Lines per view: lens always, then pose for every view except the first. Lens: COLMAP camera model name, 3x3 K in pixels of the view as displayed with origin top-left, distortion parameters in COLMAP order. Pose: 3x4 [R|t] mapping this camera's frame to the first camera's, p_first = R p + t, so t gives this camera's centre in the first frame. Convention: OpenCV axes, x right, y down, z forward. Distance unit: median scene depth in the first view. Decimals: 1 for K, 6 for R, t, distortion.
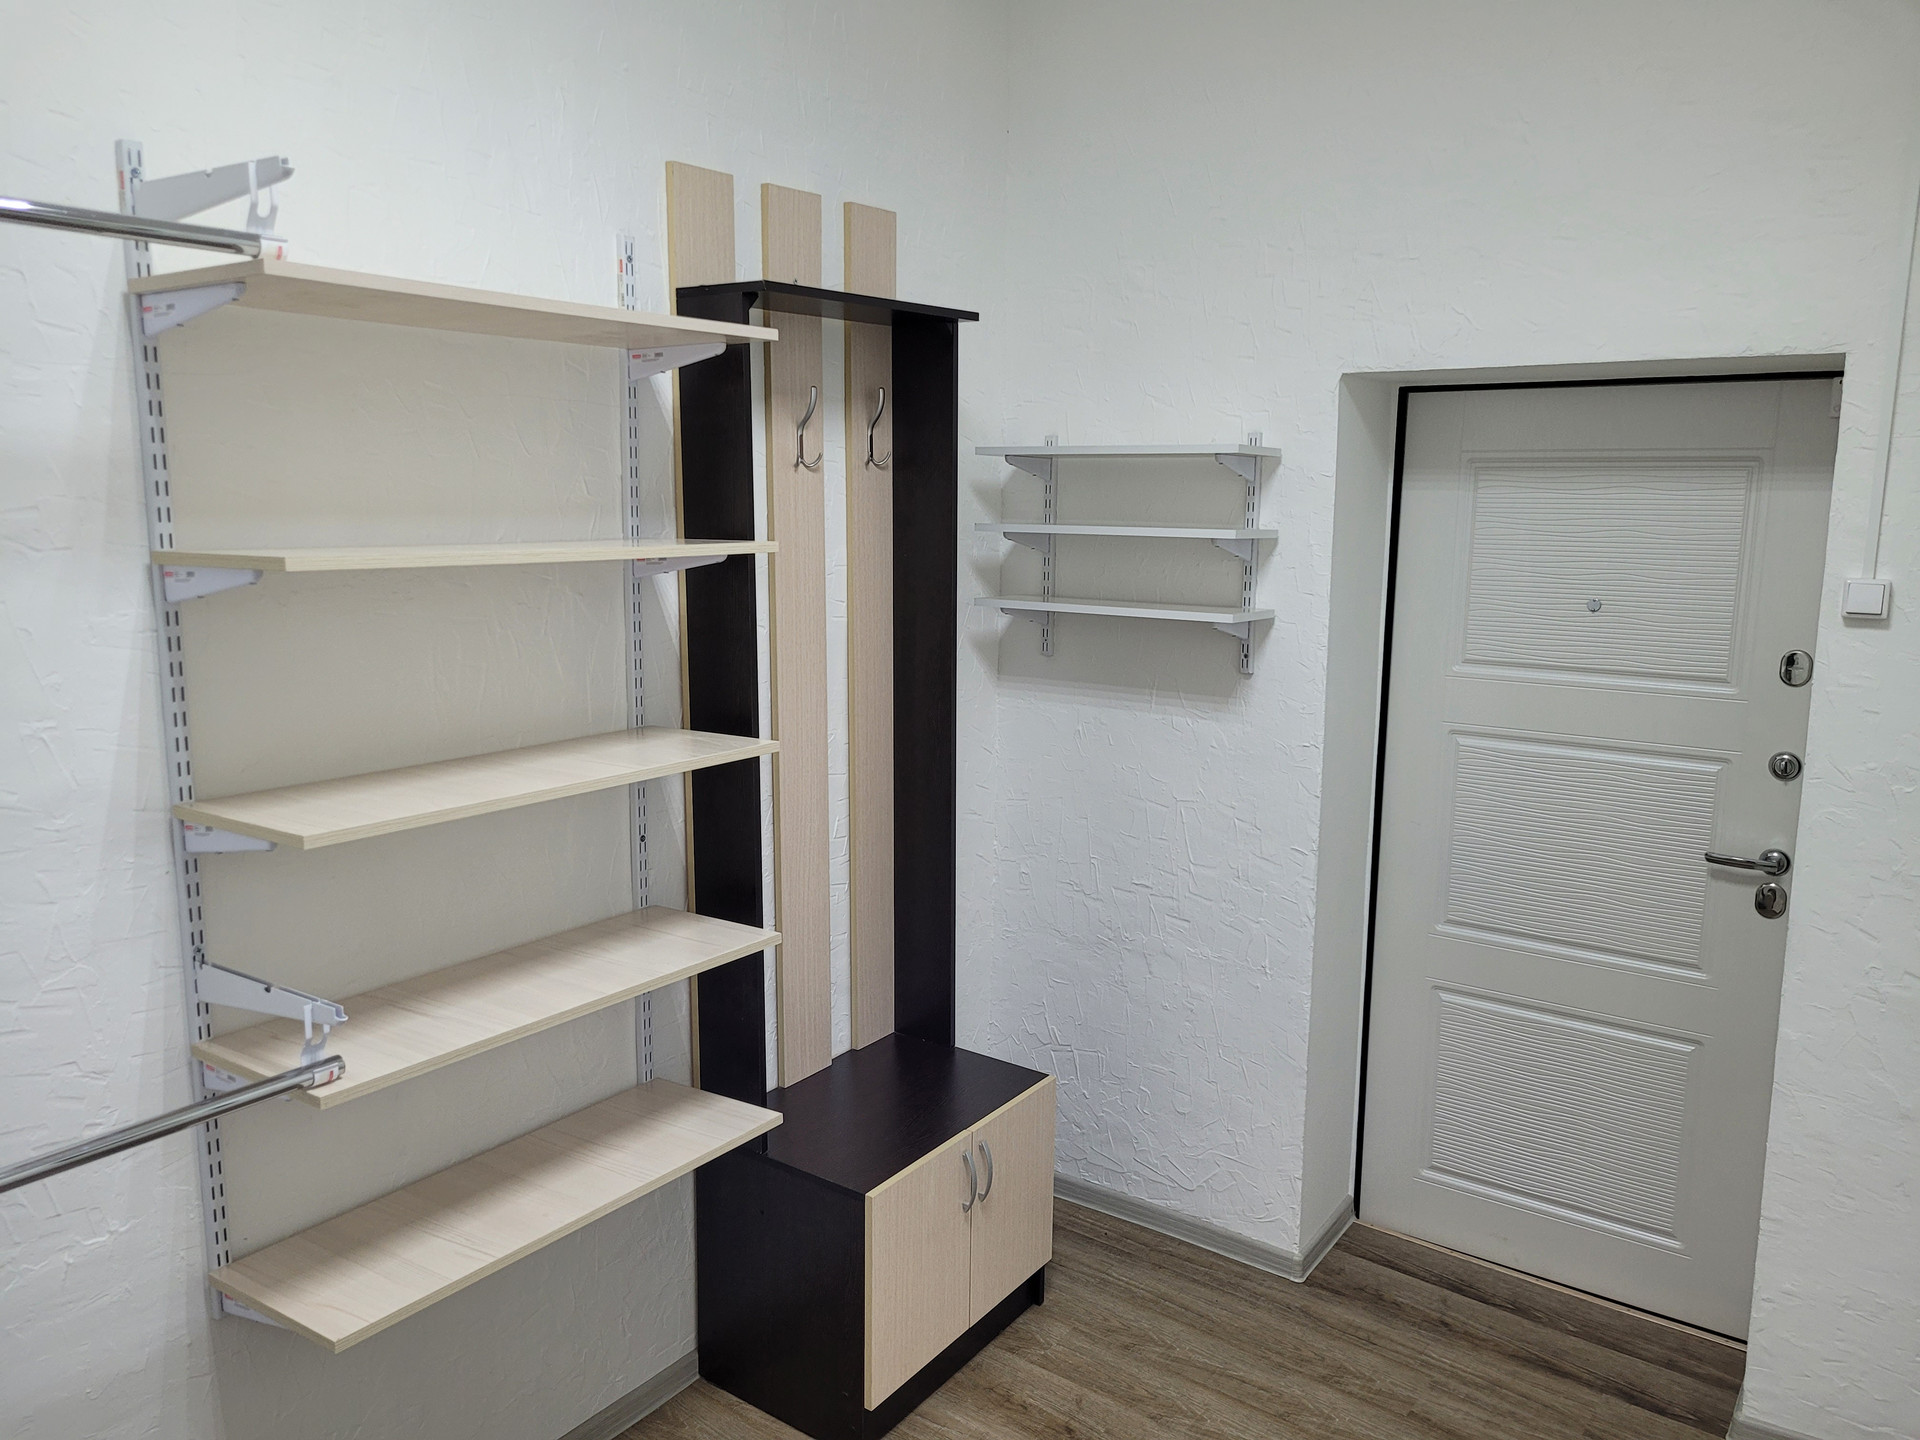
lens RADIAL K [[1437.5, 0, 953.0], [0, 1437.5, 722.2], [0, 0, 1]] dist [0.047769, -0.029371]
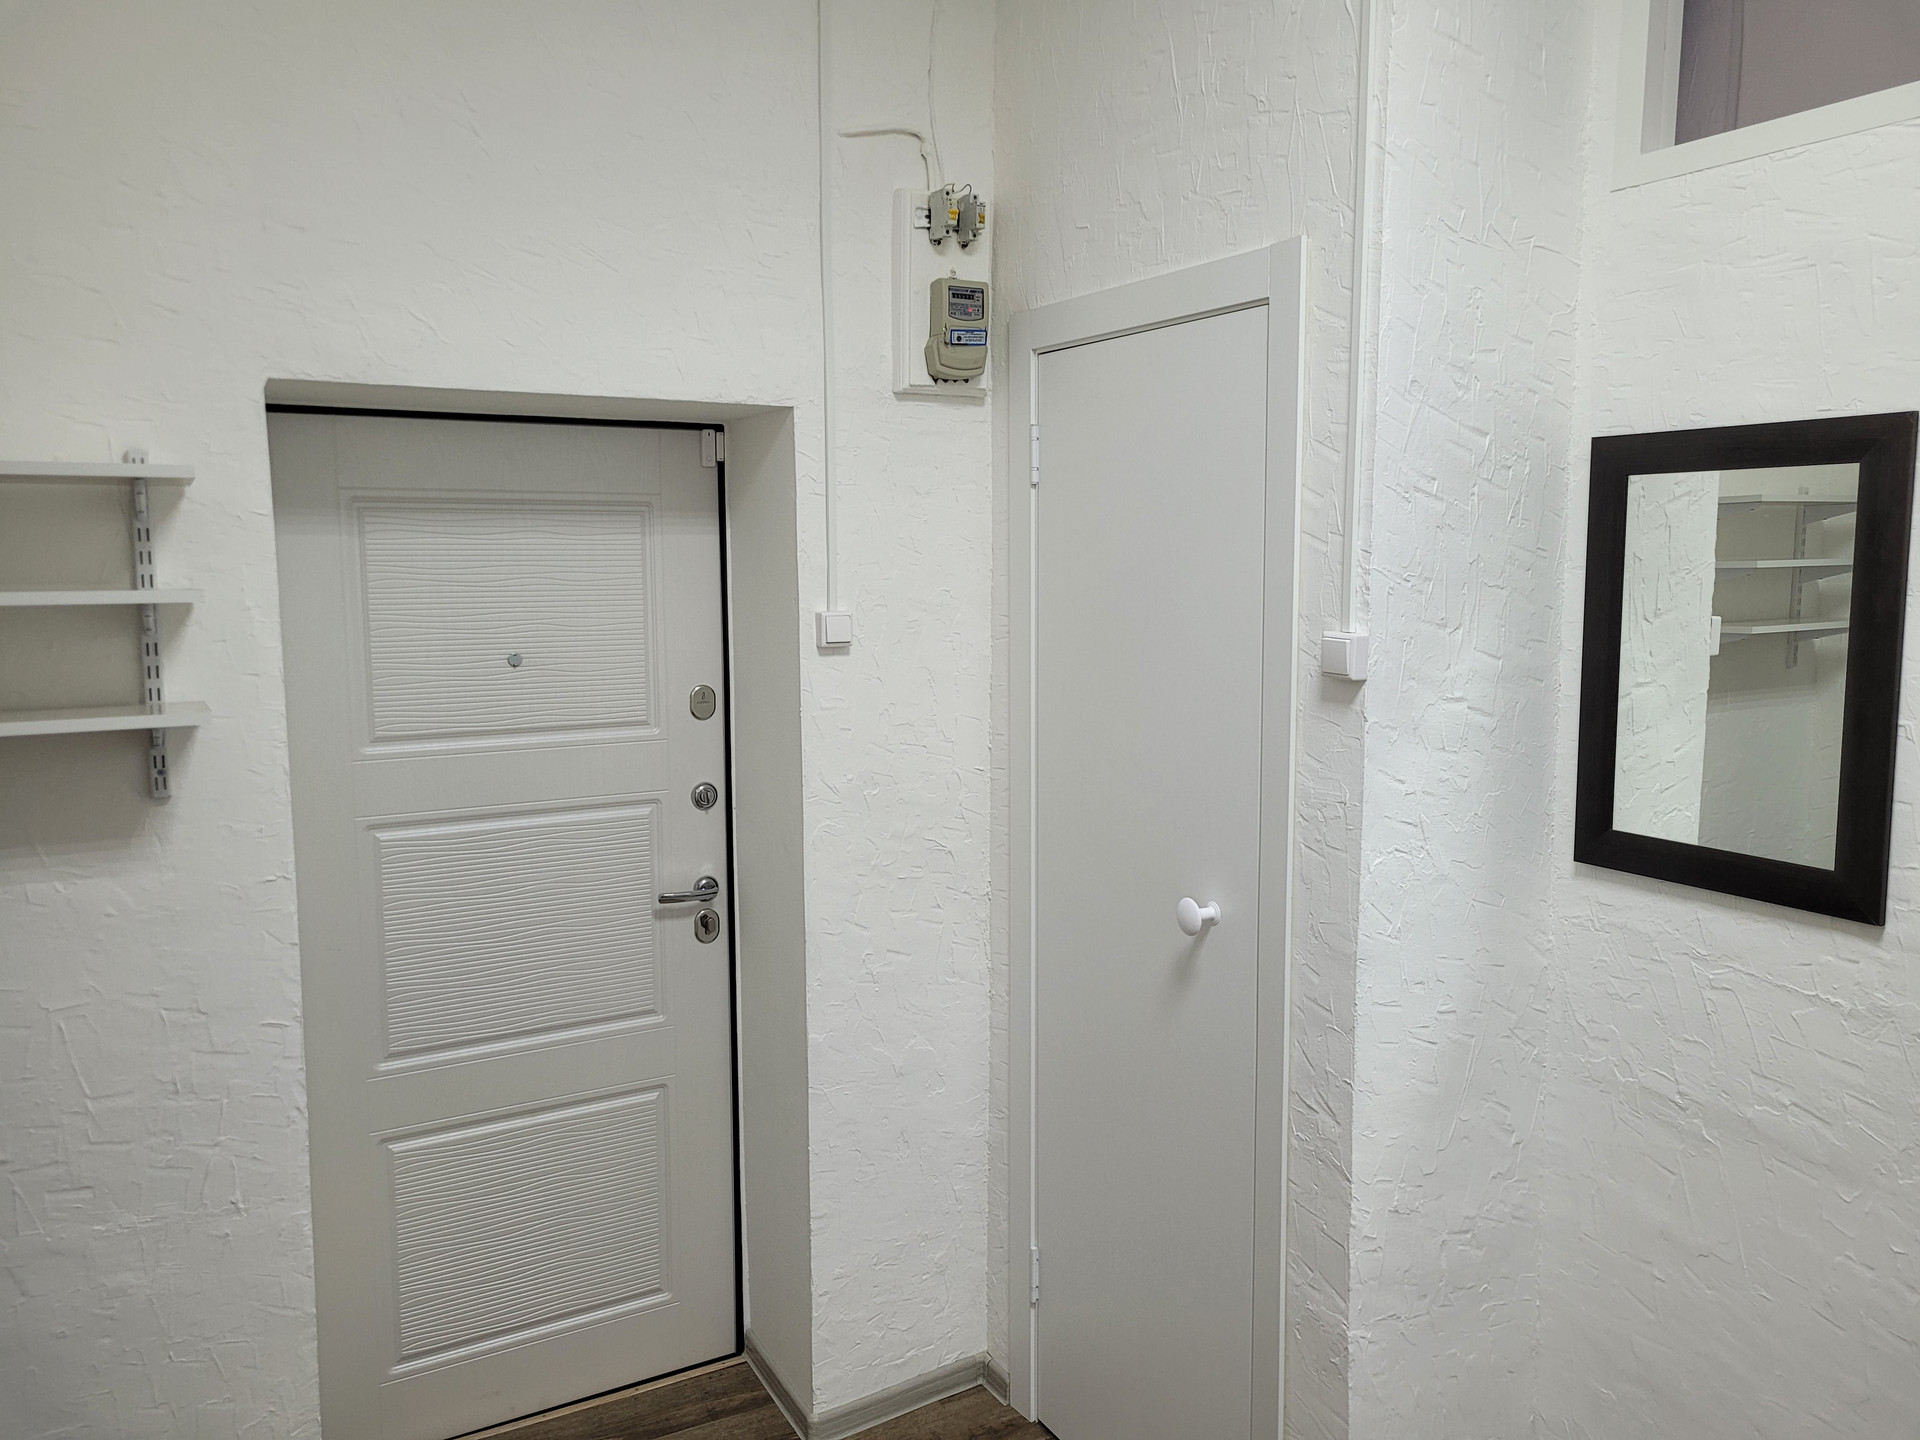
lens RADIAL K [[1437.5, 0, 958.6], [0, 1437.5, 708.4], [0, 0, 1]] dist [0.047769, -0.029371]
pose [[0.423180, -0.111676, 0.899137, -0.259673], [0.156301, 0.986495, 0.048963, -0.051008], [-0.892462, 0.119816, 0.434921, 0.356677]]
